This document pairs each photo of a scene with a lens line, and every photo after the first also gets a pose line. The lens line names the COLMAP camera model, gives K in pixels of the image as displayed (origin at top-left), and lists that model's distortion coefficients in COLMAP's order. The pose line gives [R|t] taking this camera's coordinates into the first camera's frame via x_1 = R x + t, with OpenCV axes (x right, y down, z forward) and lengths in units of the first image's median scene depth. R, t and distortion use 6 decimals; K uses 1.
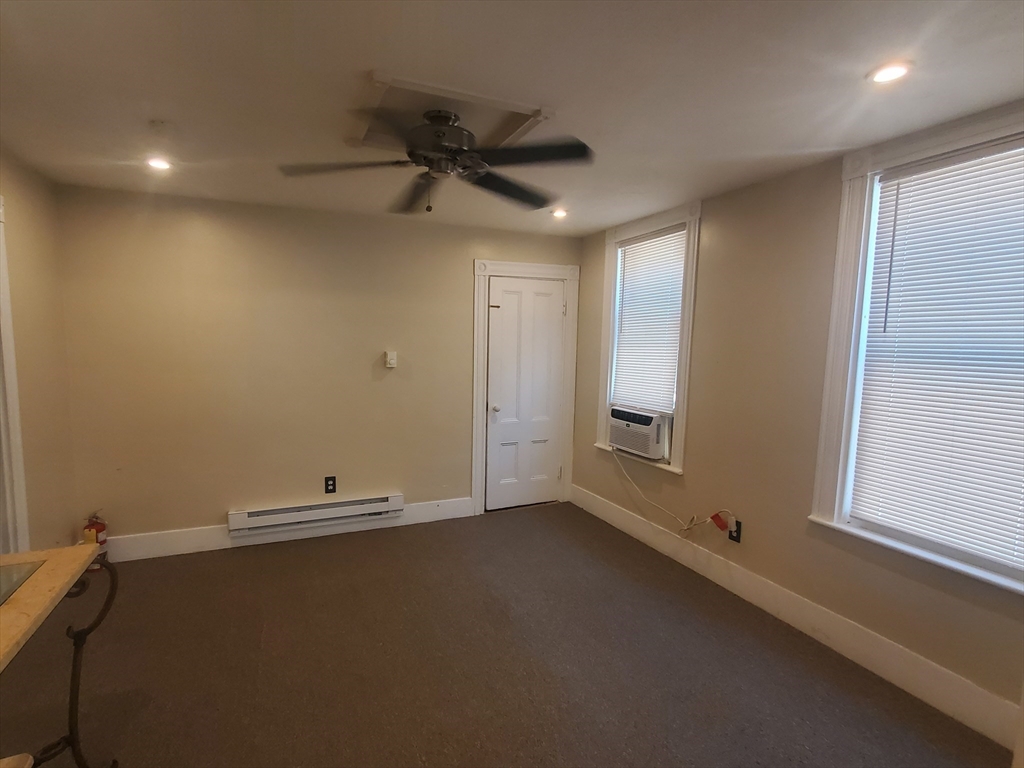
lens RADIAL K [[513.6, 0, 504.2], [0, 513.6, 400.8], [0, 0, 1]] dist [-0.001120, -0.000038]
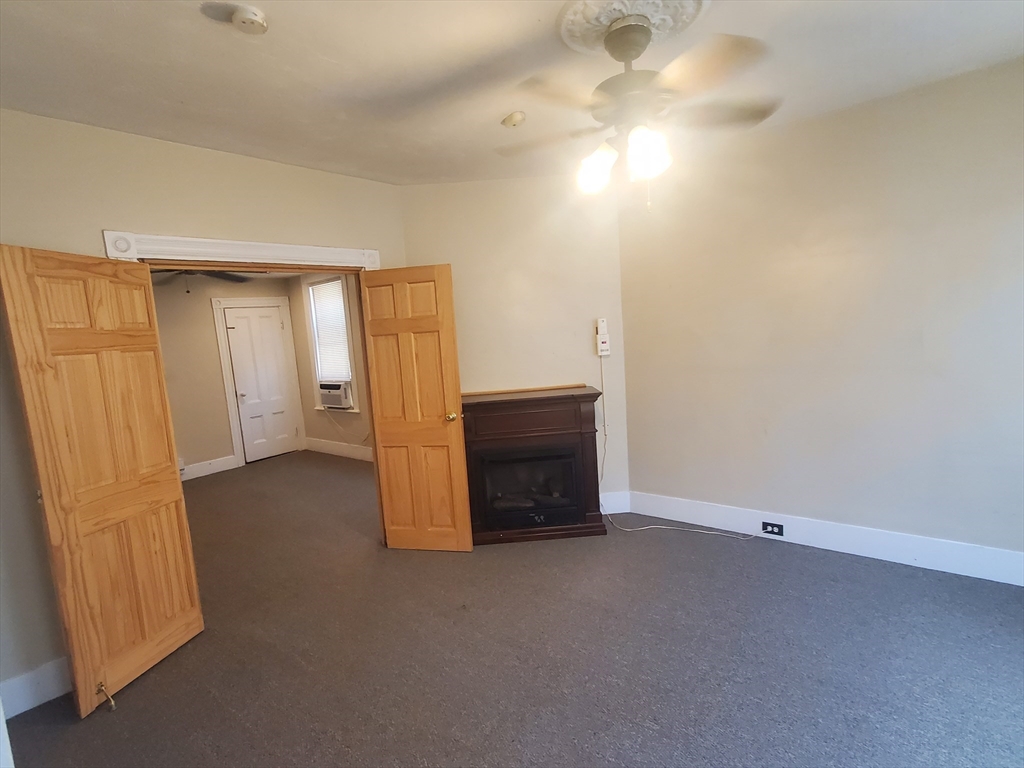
lens RADIAL K [[513.6, 0, 504.2], [0, 513.6, 400.8], [0, 0, 1]] dist [-0.001120, -0.000038]
pose [[0.892422, -0.144186, 0.427544, 0.022564], [0.137421, 0.989405, 0.046827, 0.070734], [-0.429766, 0.016965, 0.902781, -0.725929]]
